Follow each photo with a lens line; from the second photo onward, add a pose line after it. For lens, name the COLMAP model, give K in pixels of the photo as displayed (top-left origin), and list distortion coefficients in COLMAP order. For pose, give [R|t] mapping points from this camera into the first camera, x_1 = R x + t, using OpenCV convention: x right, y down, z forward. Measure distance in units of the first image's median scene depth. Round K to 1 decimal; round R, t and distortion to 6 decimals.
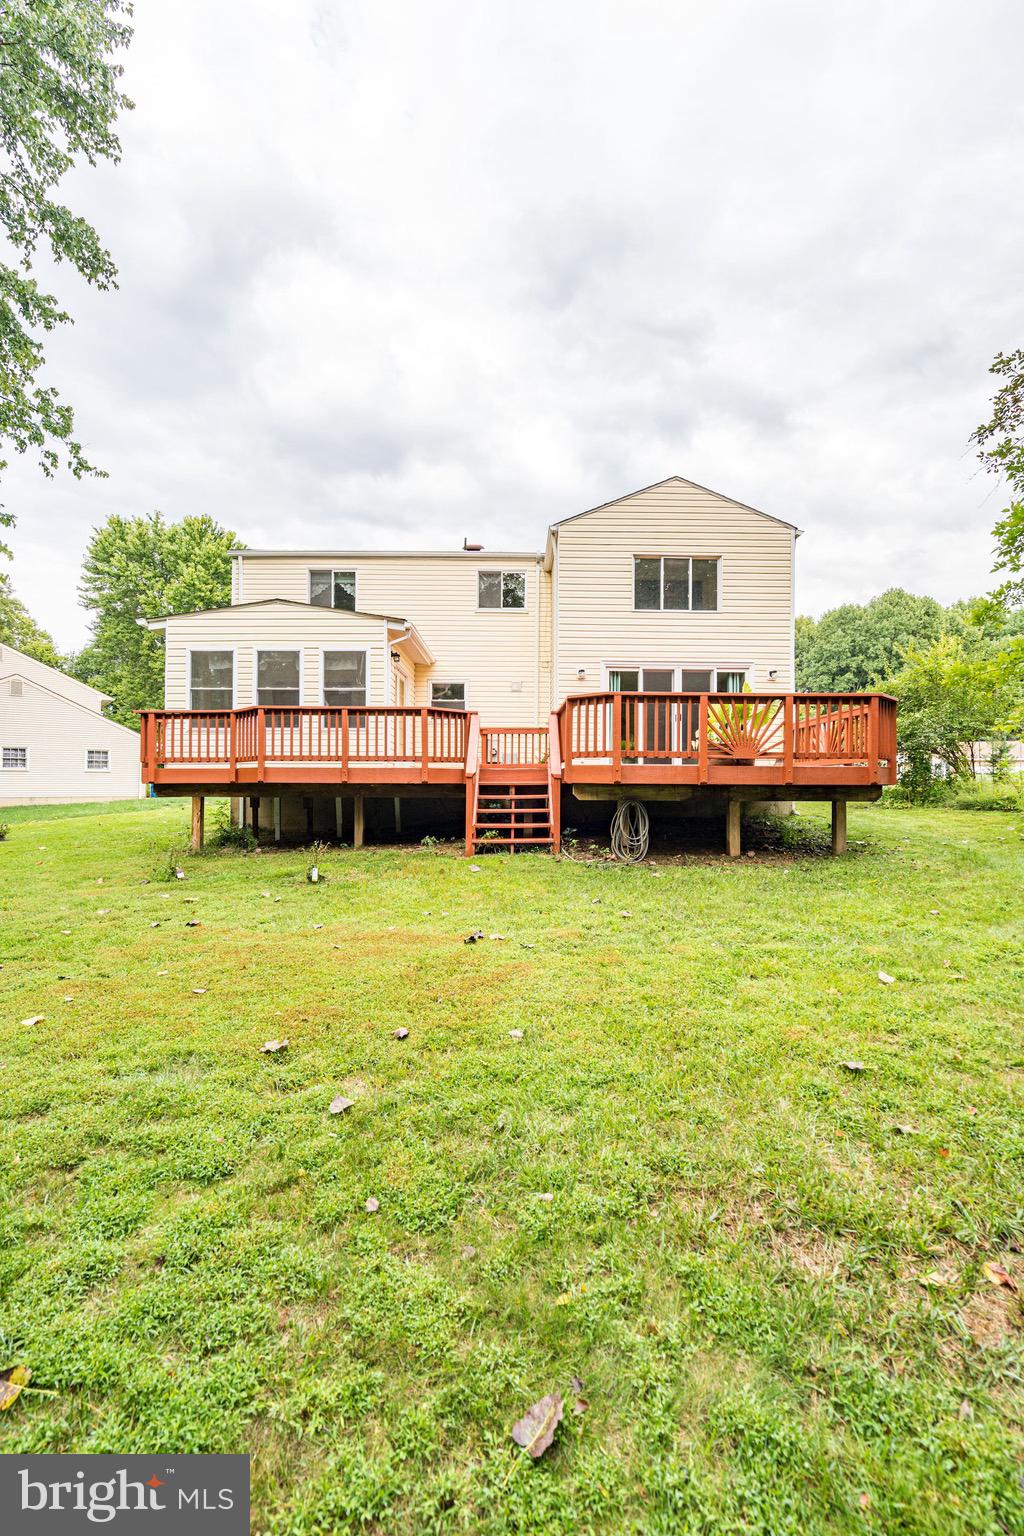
lens RADIAL K [[683.5, 0, 513.7], [0, 683.5, 771.7], [0, 0, 1]] dist [-0.001272, 0.000239]
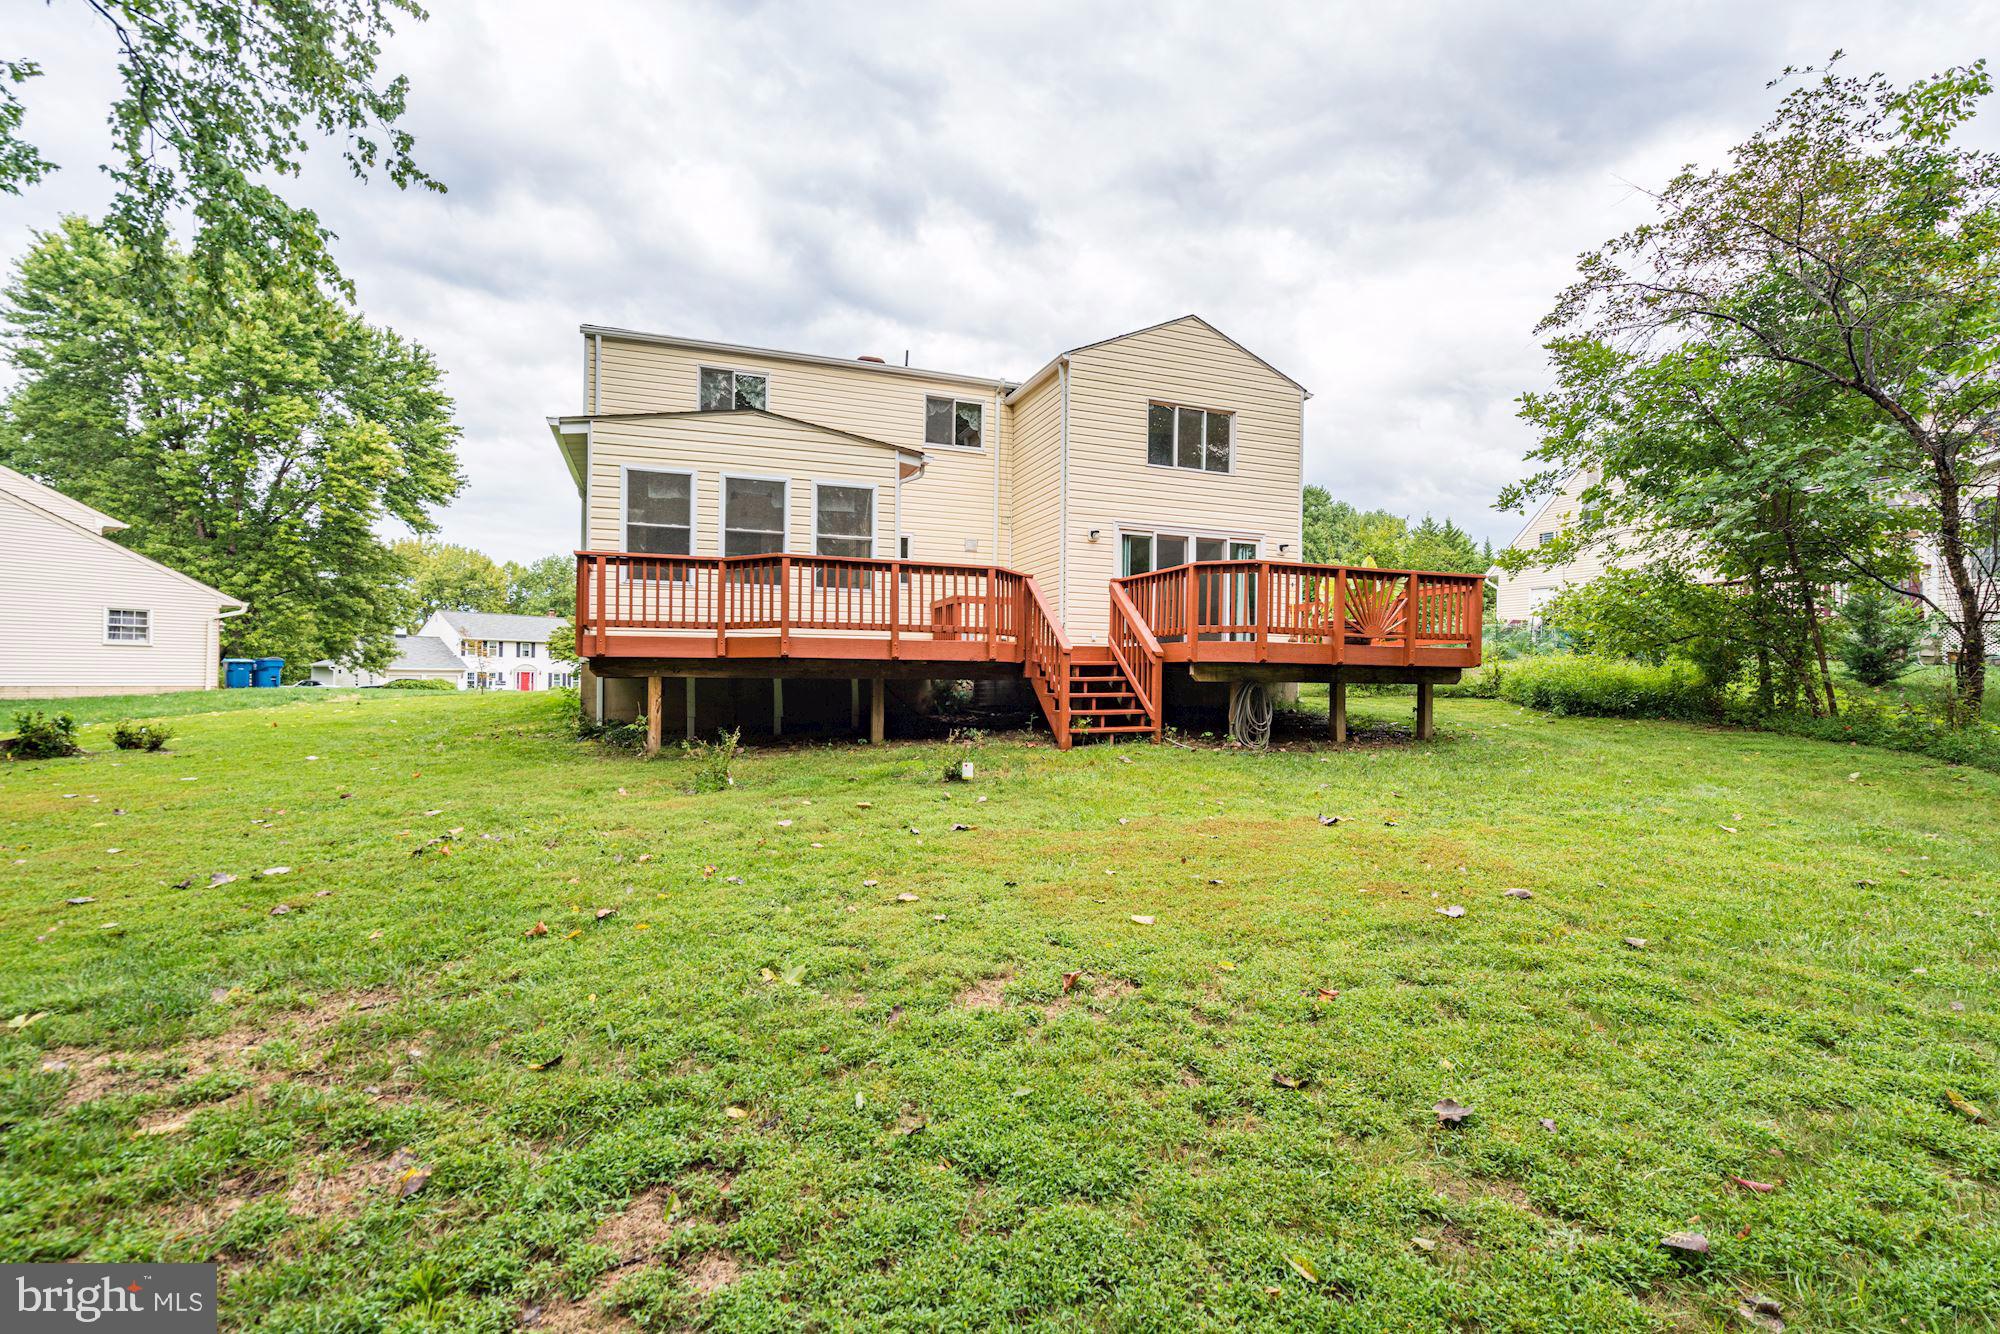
lens RADIAL K [[890.0, 0, 1000.0], [0, 890.0, 667.0], [0, 0, 1]] dist [-0.001272, 0.000239]
pose [[0.941904, 0.010636, 0.335714, -0.400688], [-0.012894, 0.999907, 0.004497, 0.016348], [-0.335635, -0.008564, 0.941953, 0.008686]]
